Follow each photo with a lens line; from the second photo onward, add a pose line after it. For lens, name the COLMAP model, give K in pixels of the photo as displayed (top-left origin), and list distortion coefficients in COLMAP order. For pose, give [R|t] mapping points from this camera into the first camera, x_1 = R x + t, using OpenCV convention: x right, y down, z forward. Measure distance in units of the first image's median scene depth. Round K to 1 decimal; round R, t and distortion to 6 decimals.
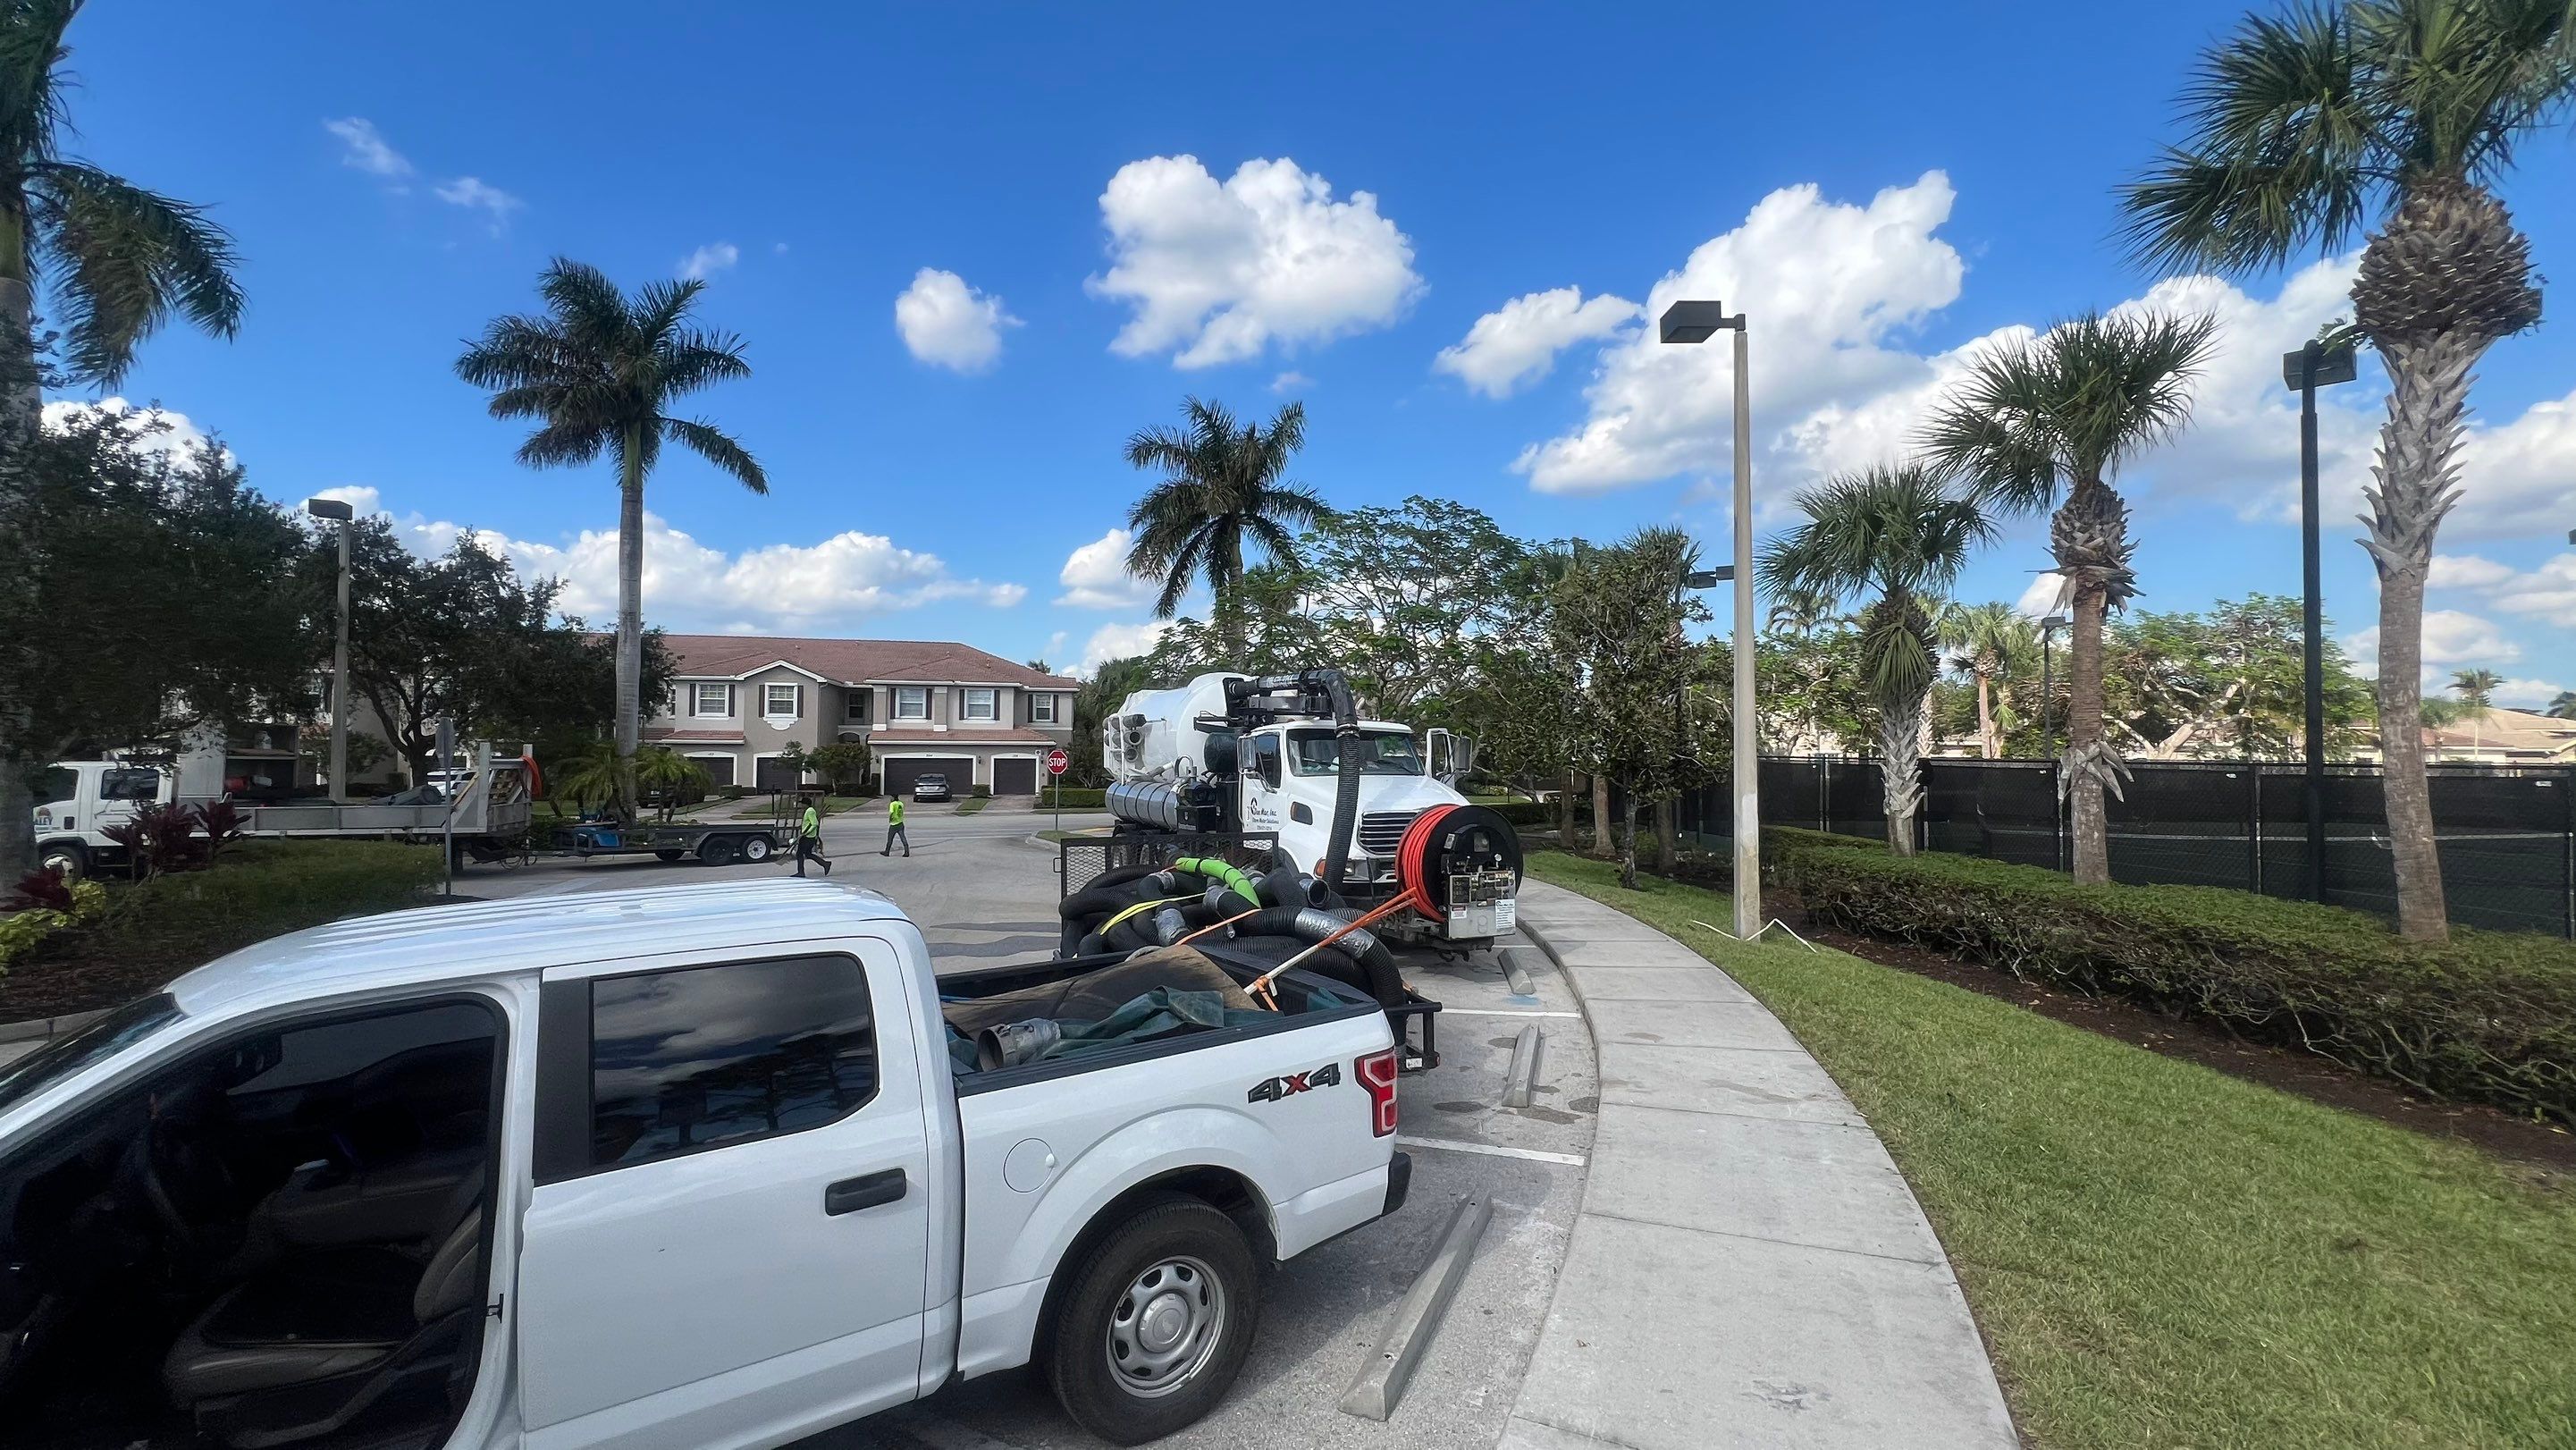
lens RADIAL K [[1045.2, 0, 1288.0], [0, 1045.2, 725.0], [0, 0, 1]] dist [-0.010095, 0.000082]
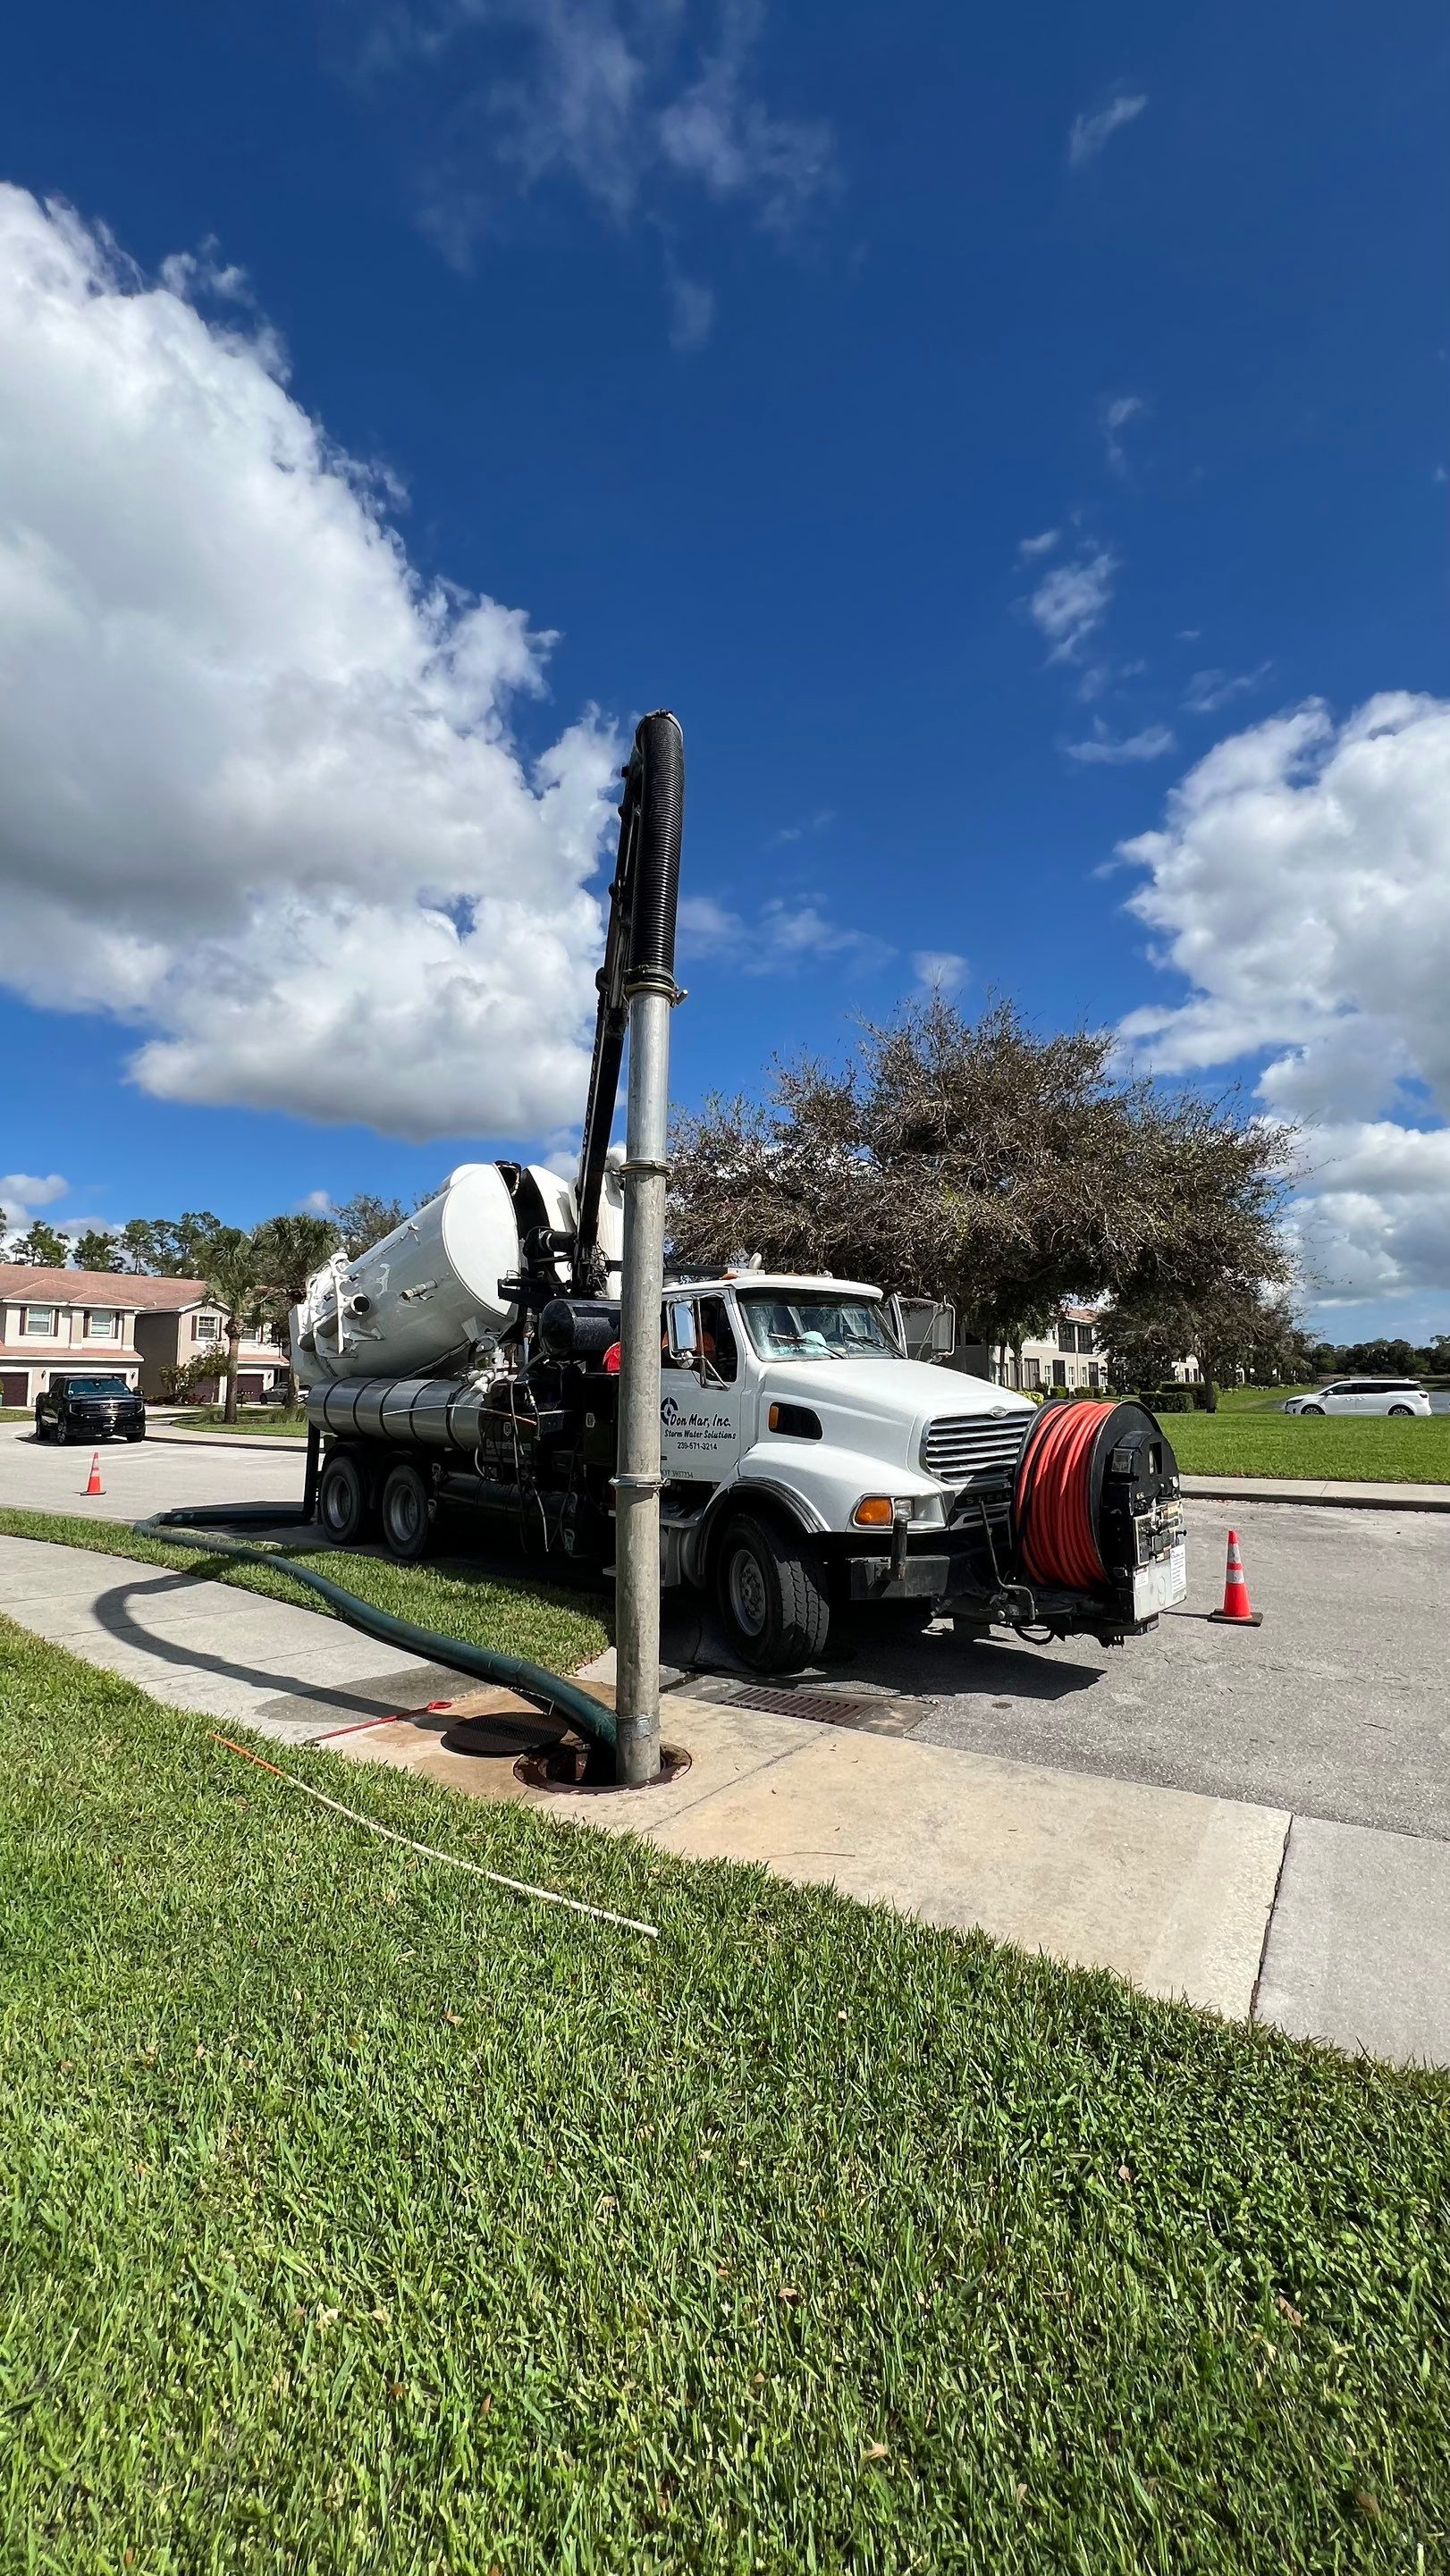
lens RADIAL K [[1026.9, 0, 727.0], [0, 1026.9, 1277.8], [0, 0, 1]] dist [-0.001170, 0.000115]
pose [[0.937321, 0.018315, 0.347985, -0.199640], [-0.003699, 0.999084, -0.042620, 0.020983], [-0.348447, 0.038662, 0.936531, 0.358143]]
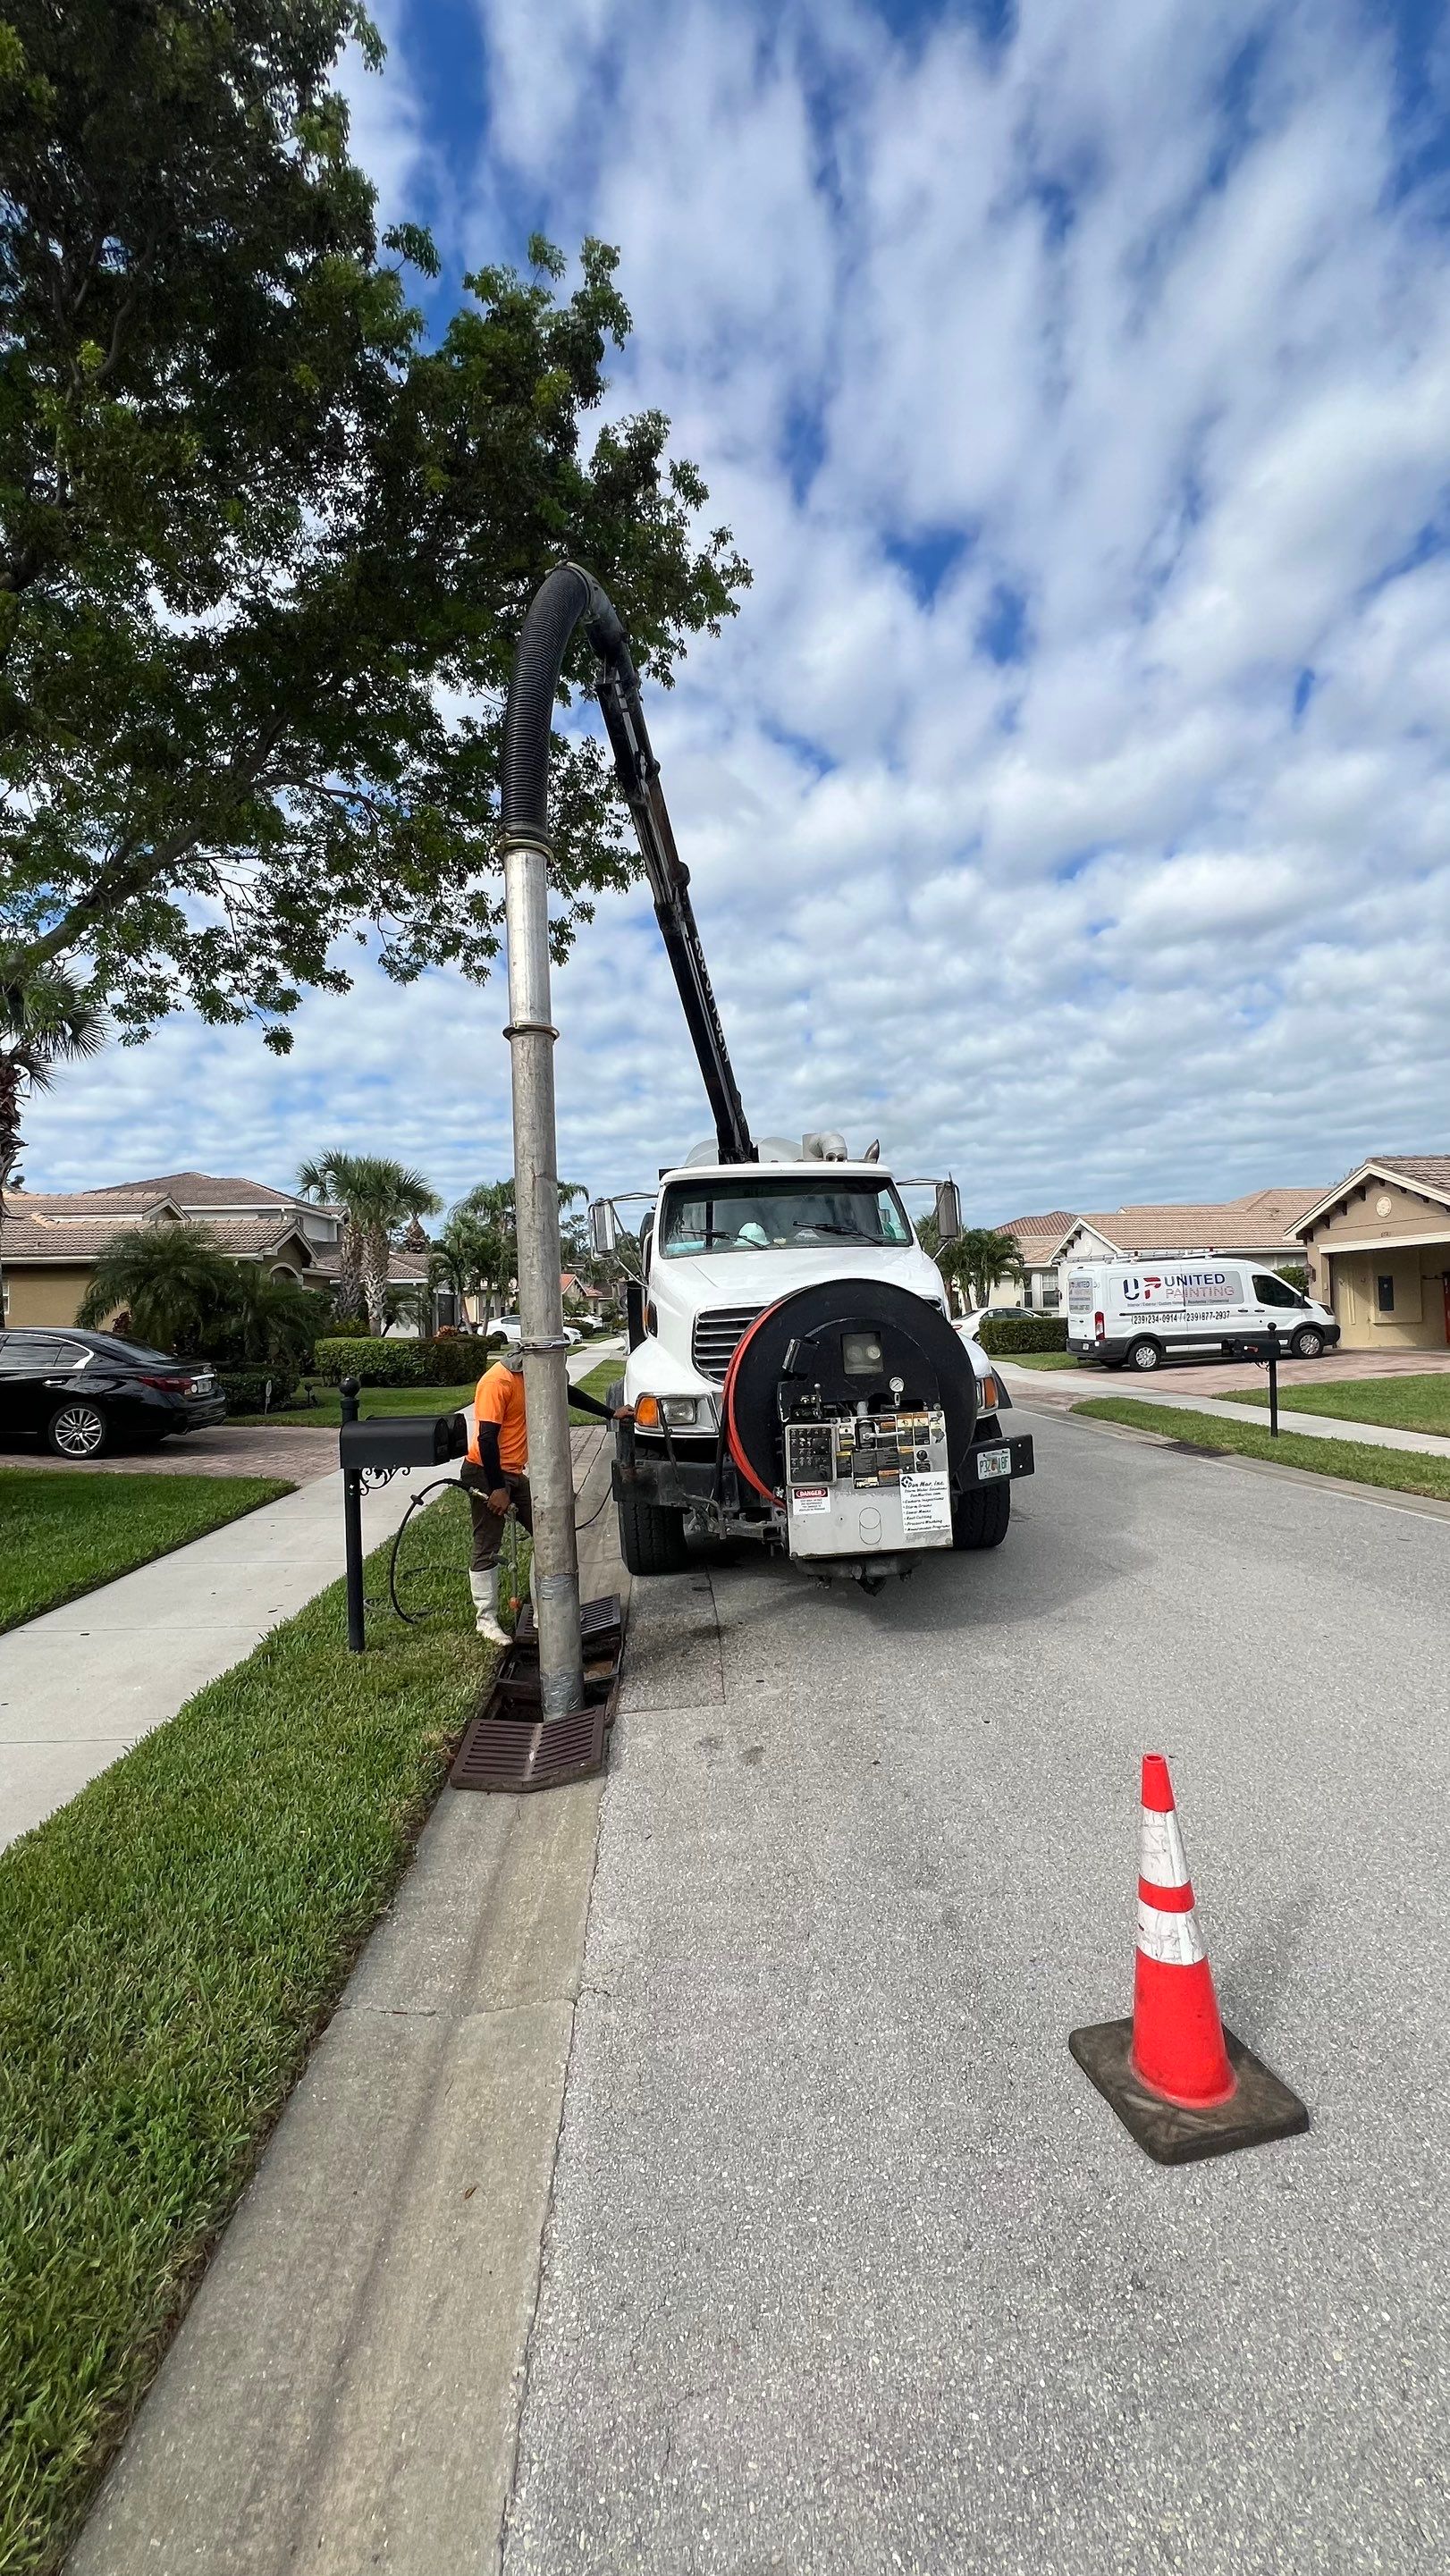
lens RADIAL K [[1045.2, 0, 726.1], [0, 1045.2, 1272.2], [0, 0, 1]] dist [-0.010095, 0.000082]
pose [[0.937239, -0.056654, -0.344054, 0.211300], [0.059680, 0.998216, -0.001799, 0.051318], [0.343542, -0.018847, 0.938948, 0.377198]]
